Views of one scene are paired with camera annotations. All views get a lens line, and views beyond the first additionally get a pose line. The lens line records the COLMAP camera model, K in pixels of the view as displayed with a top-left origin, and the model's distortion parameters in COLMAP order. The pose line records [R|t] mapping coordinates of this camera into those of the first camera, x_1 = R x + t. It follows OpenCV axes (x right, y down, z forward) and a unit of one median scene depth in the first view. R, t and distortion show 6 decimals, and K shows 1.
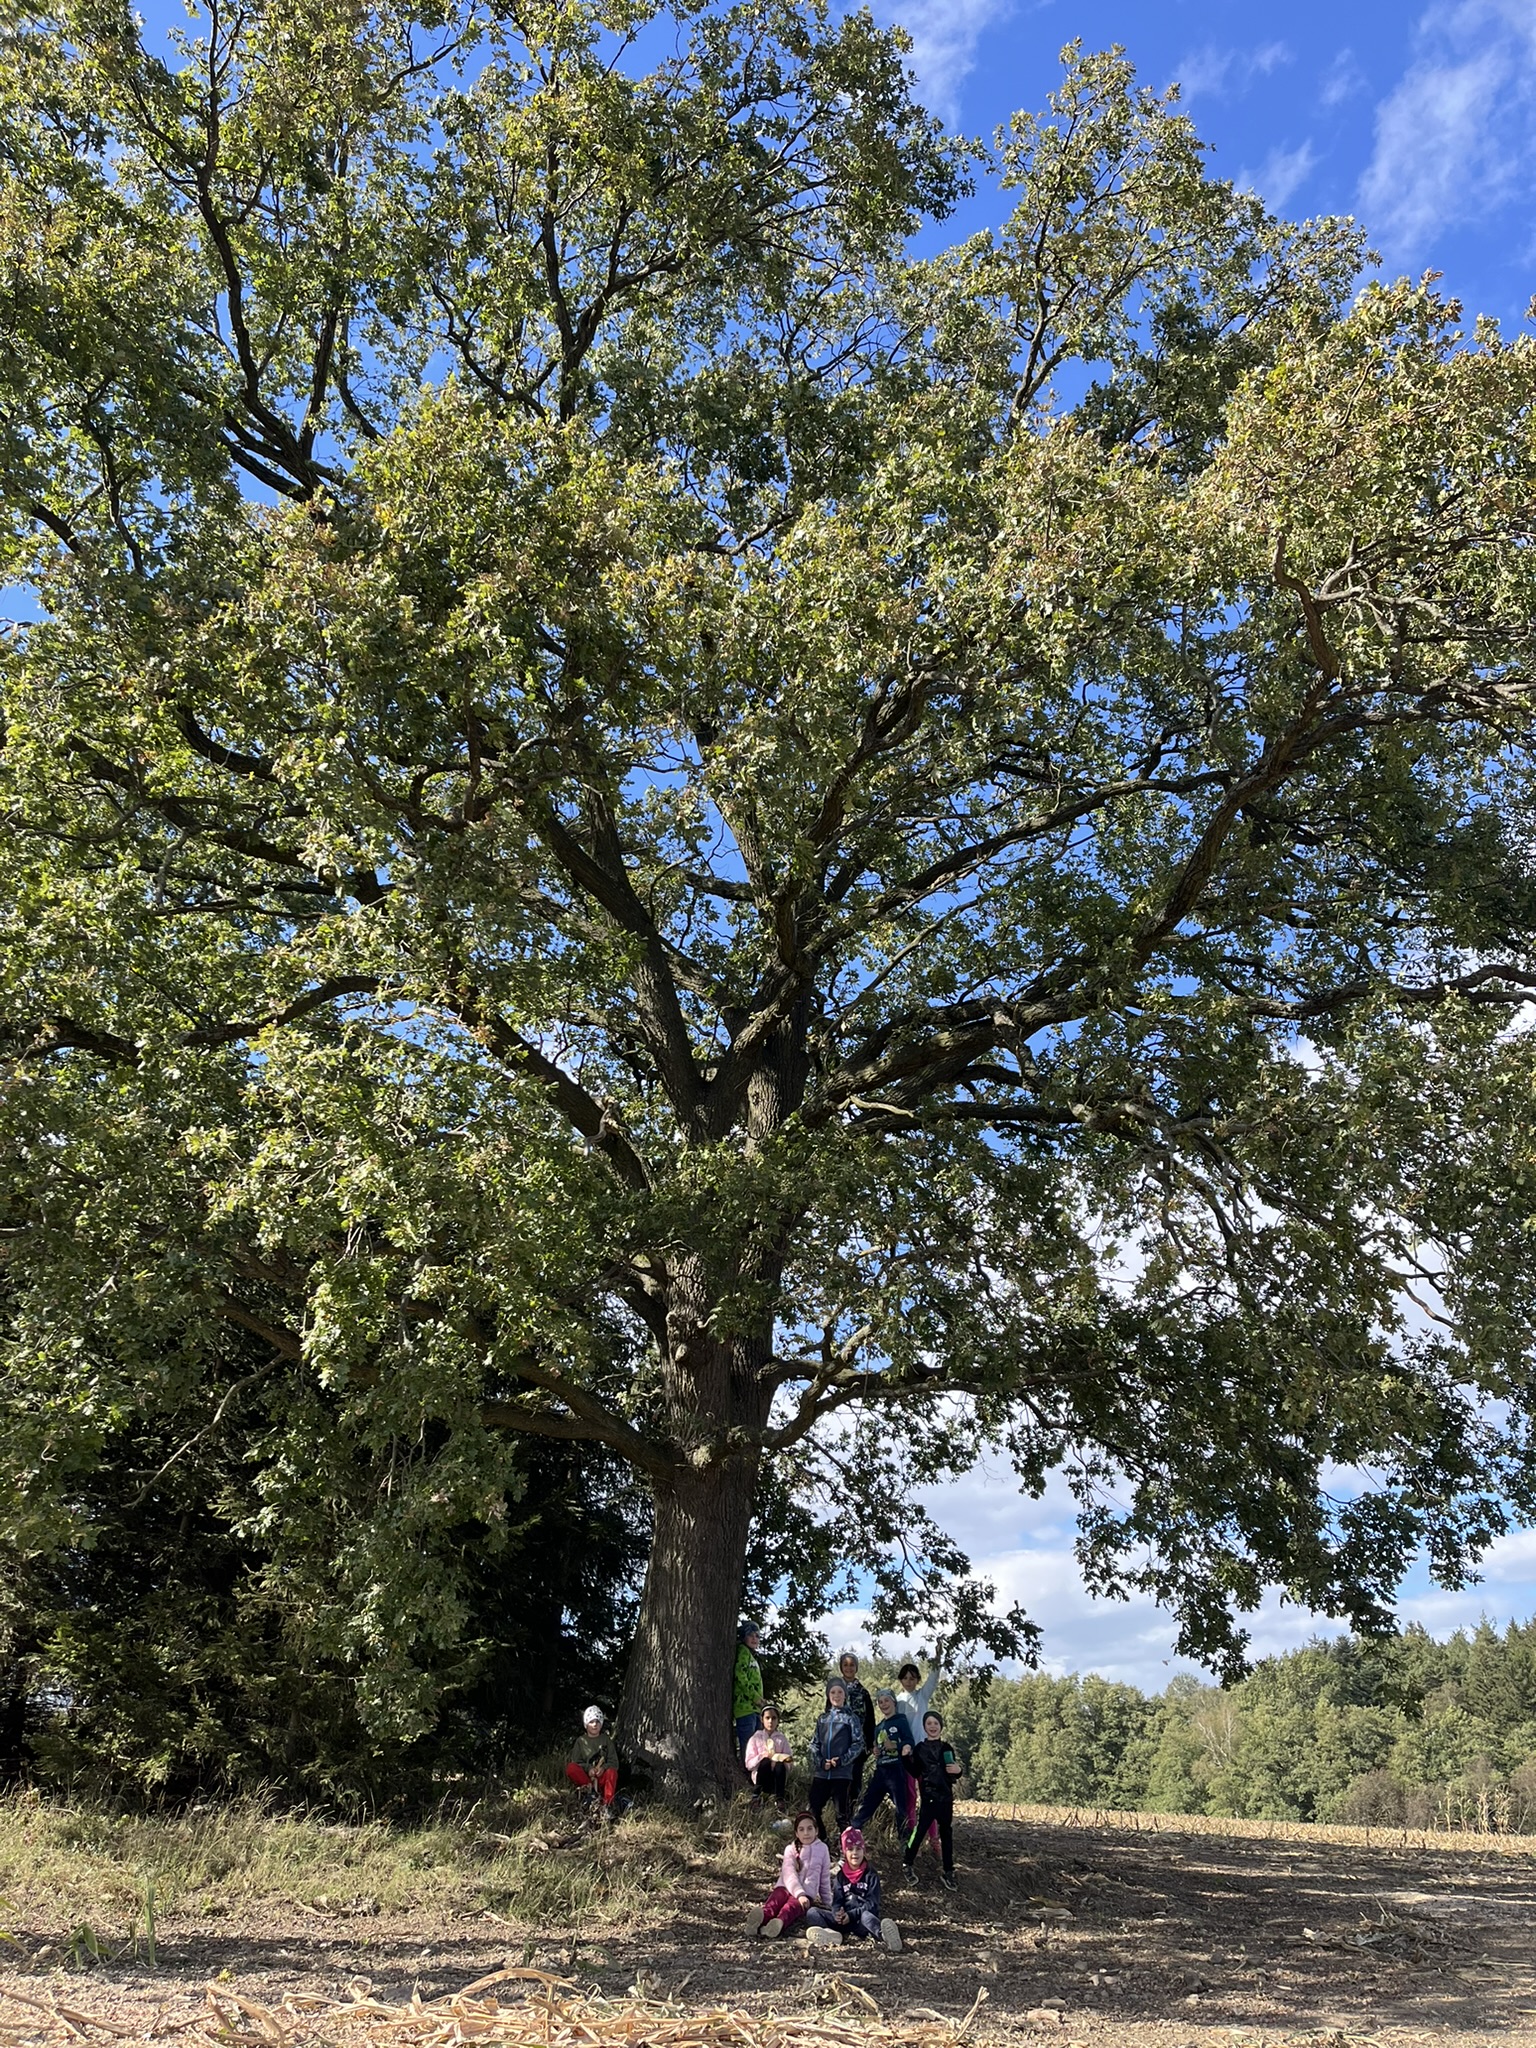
lens RADIAL K [[1714.4, 0, 771.0], [0, 1714.4, 1010.3], [0, 0, 1]] dist [0.043130, -0.063066]
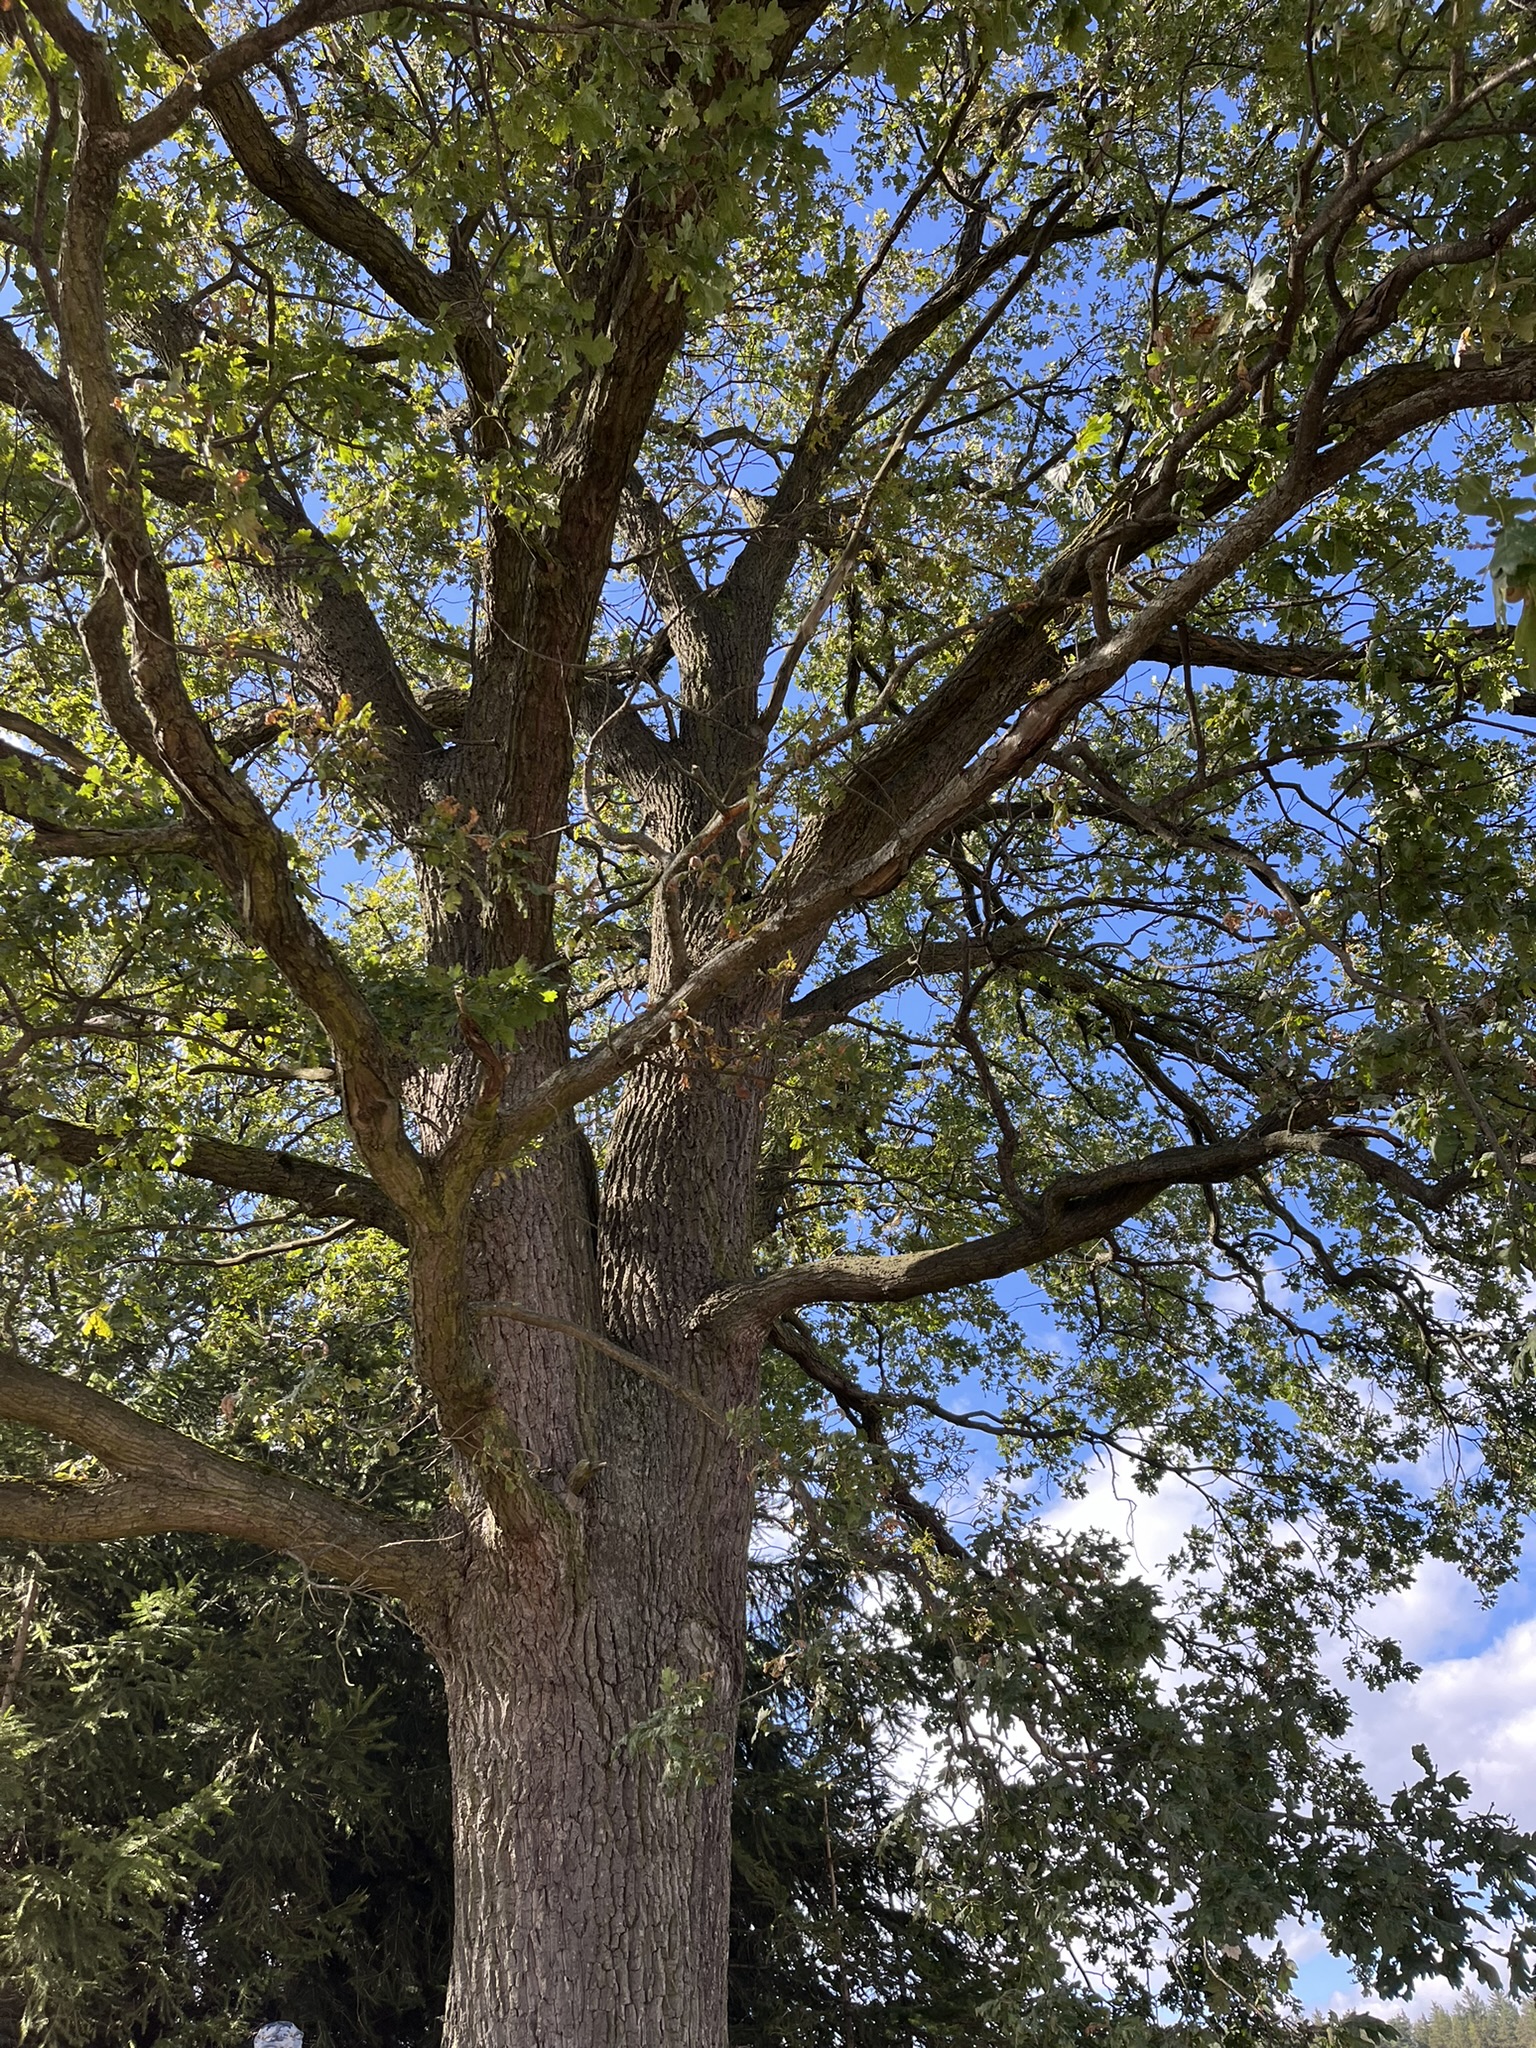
lens RADIAL K [[1714.4, 0, 771.0], [0, 1714.4, 1010.3], [0, 0, 1]] dist [0.043130, -0.063066]
pose [[0.920340, -0.309672, -0.238909, 0.097766], [0.264104, 0.942591, -0.204381, 0.171498], [0.288485, 0.125004, 0.949290, 0.457704]]
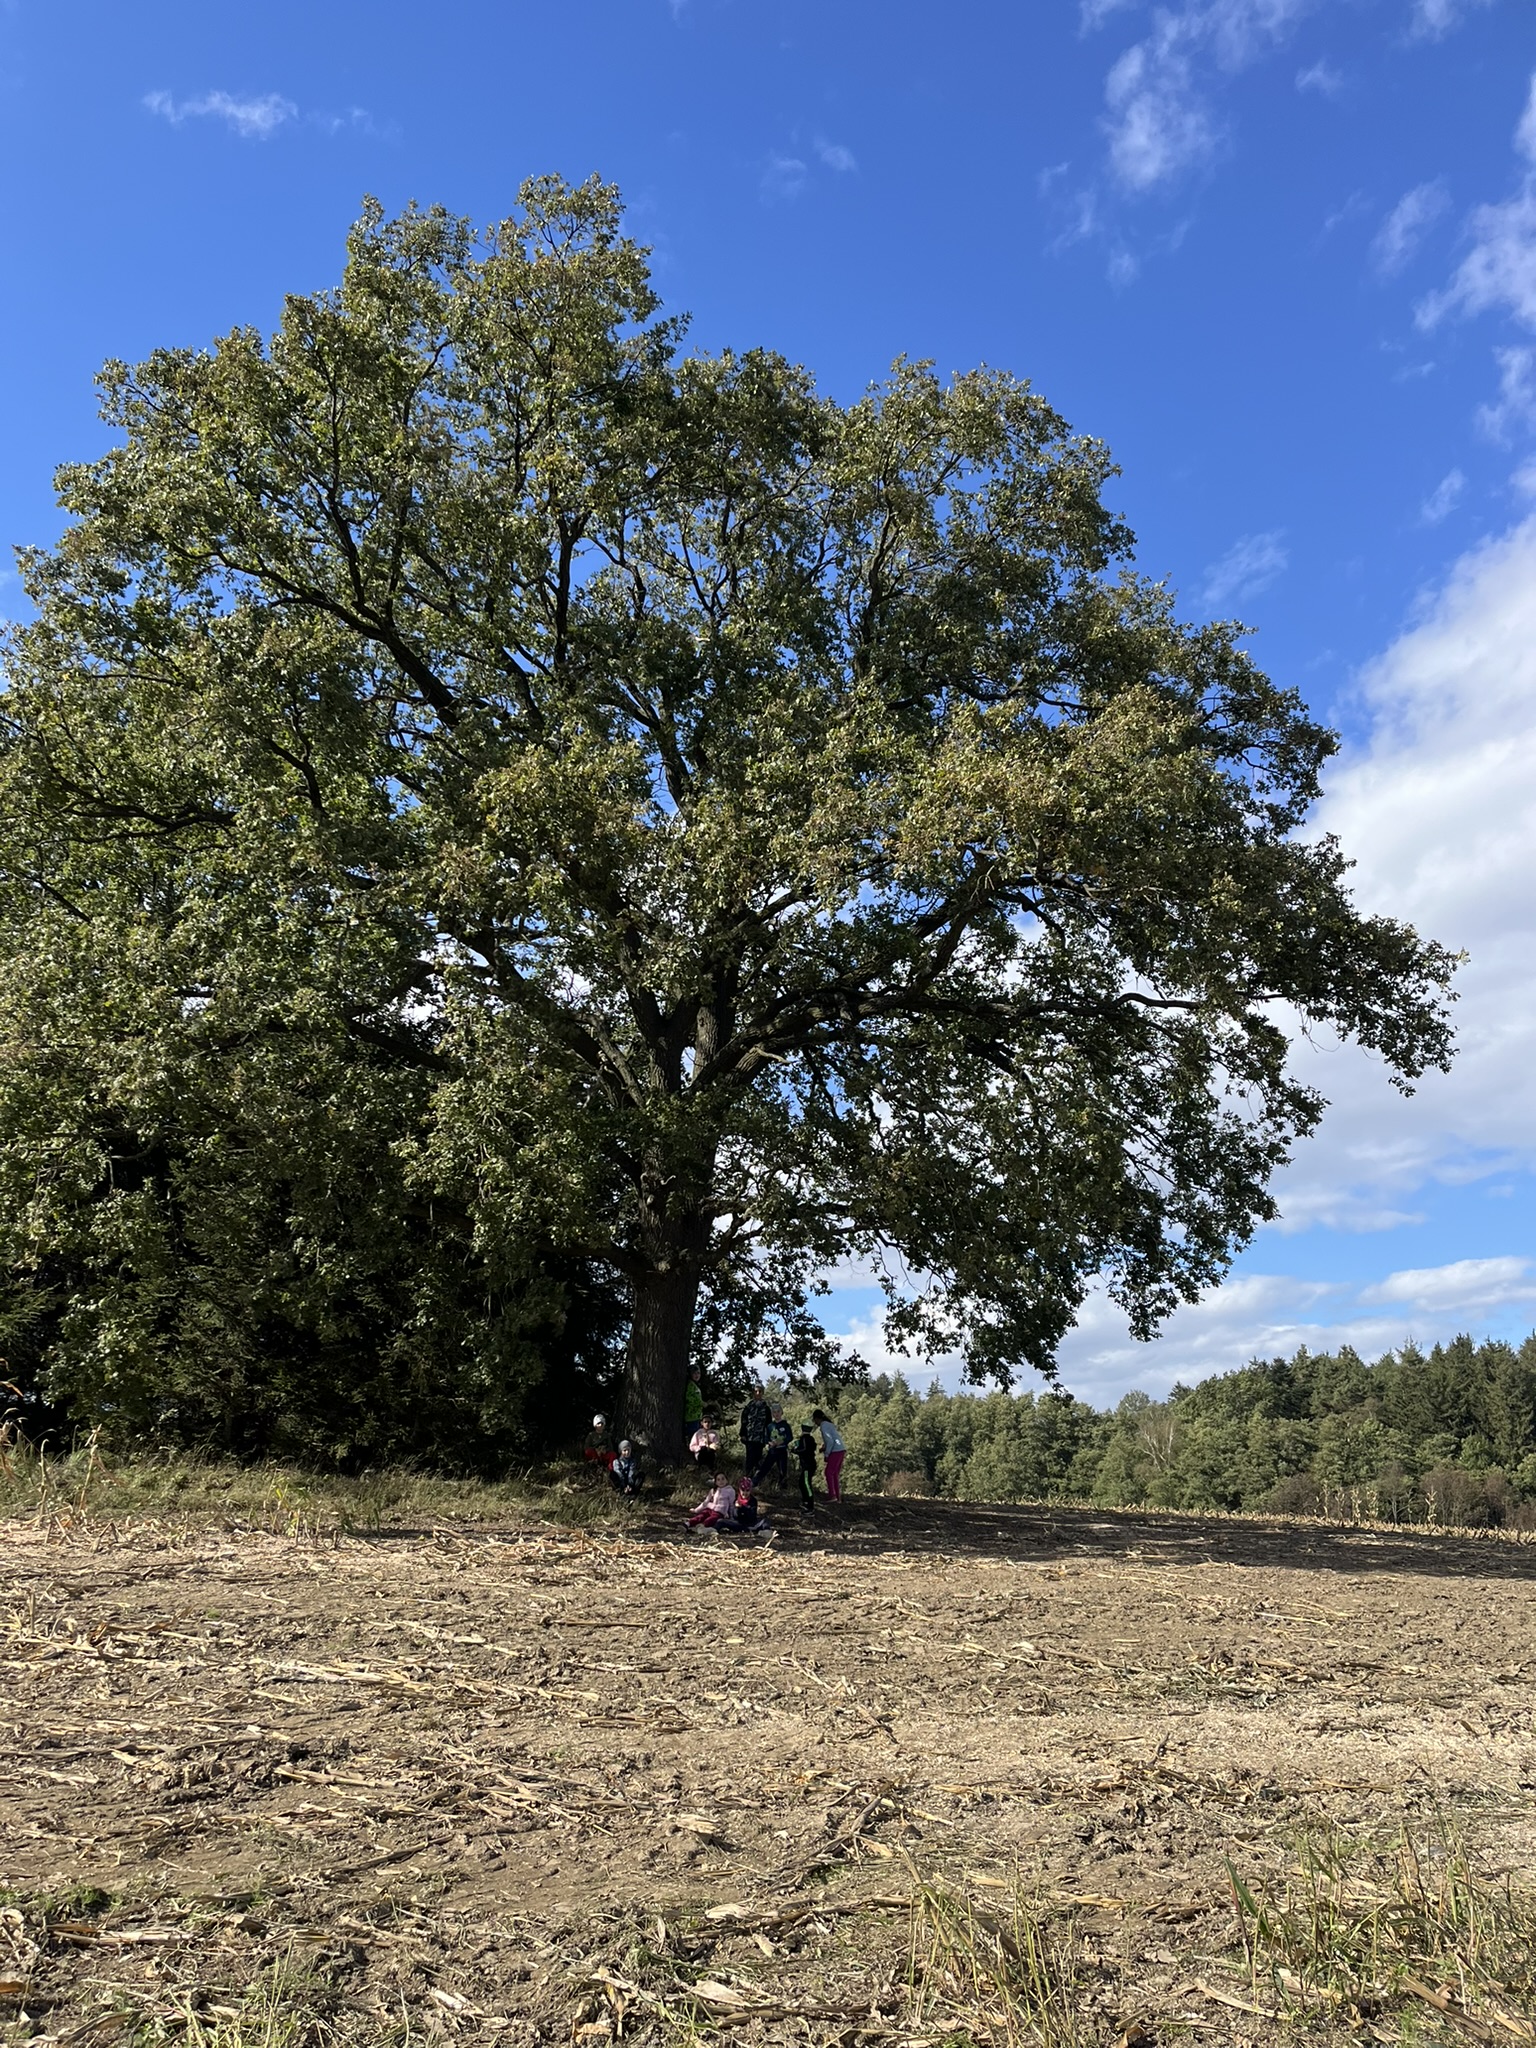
lens RADIAL K [[1714.4, 0, 771.0], [0, 1714.4, 1010.3], [0, 0, 1]] dist [0.043130, -0.063066]
pose [[0.999987, -0.000491, 0.005058, 0.035486], [-0.000267, 0.988872, 0.148770, -0.145076], [-0.005075, -0.148769, 0.988859, -0.369951]]
